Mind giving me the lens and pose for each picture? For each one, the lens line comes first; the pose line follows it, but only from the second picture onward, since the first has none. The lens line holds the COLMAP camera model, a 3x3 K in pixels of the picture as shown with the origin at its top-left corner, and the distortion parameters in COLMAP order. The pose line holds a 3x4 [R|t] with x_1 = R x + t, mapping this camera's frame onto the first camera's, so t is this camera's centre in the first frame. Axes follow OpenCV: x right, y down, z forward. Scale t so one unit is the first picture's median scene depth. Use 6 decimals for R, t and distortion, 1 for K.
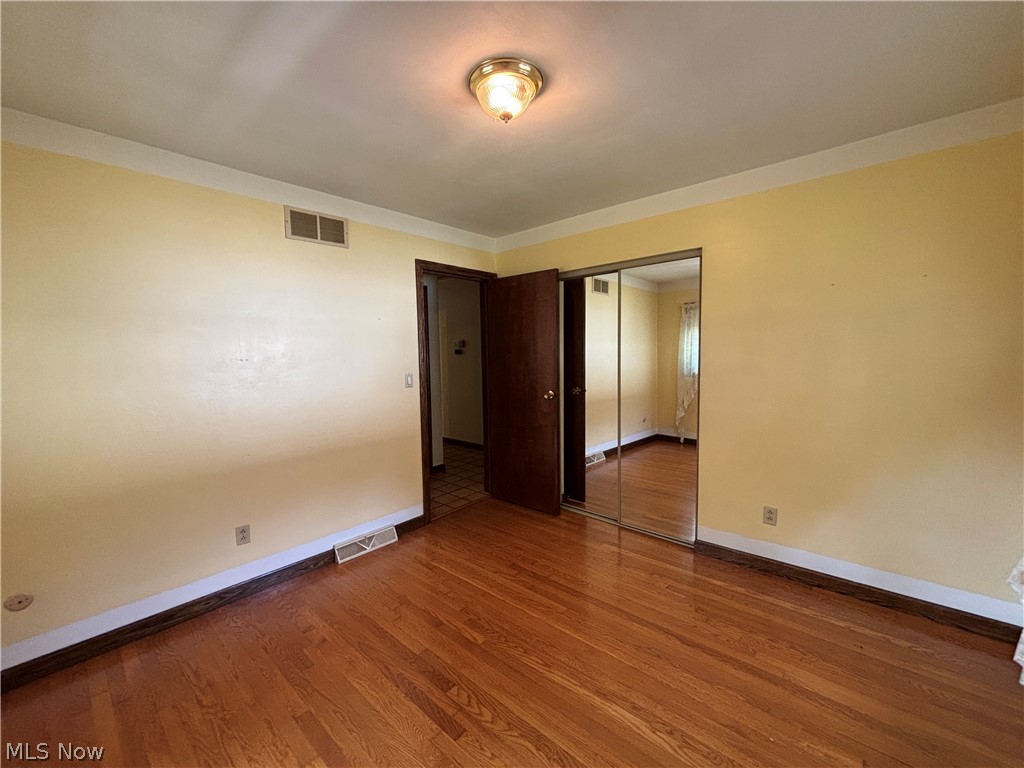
lens RADIAL K [[421.3, 0, 512.3], [0, 421.3, 384.0], [0, 0, 1]] dist [-0.001881, 0.002578]
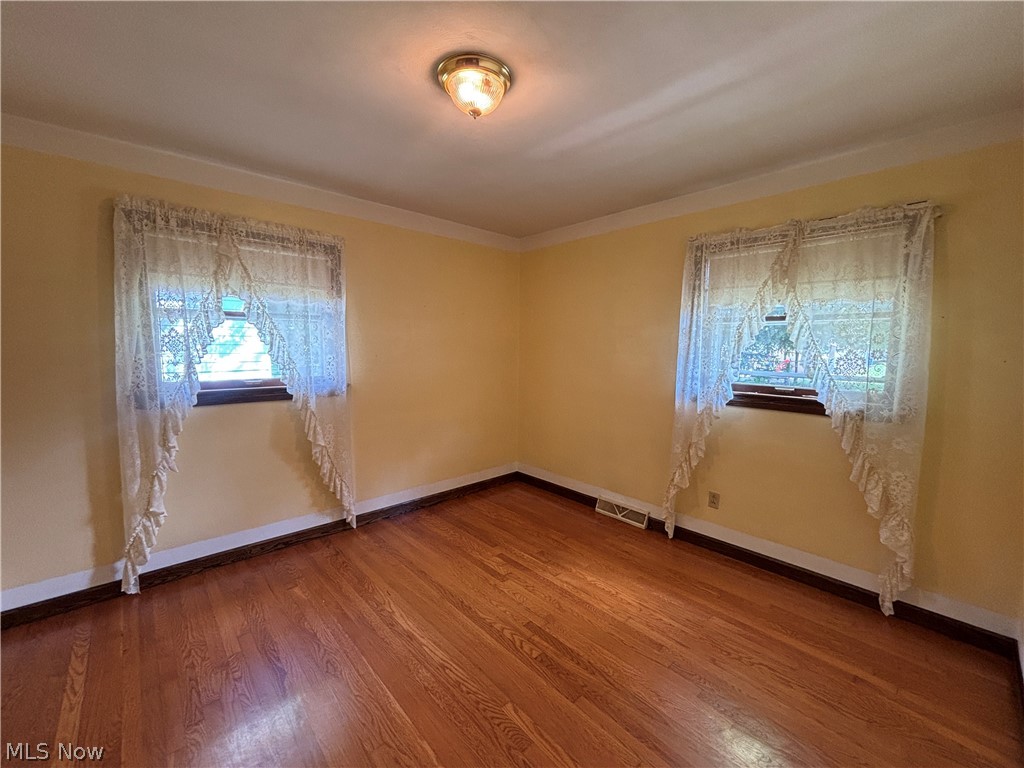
lens RADIAL K [[421.3, 0, 511.0], [0, 421.3, 384.1], [0, 0, 1]] dist [-0.001881, 0.002578]
pose [[-0.994004, 0.005005, 0.109232, -0.197501], [0.024219, 0.984219, 0.175292, -0.157828], [-0.106630, 0.176887, -0.978438, 1.949883]]
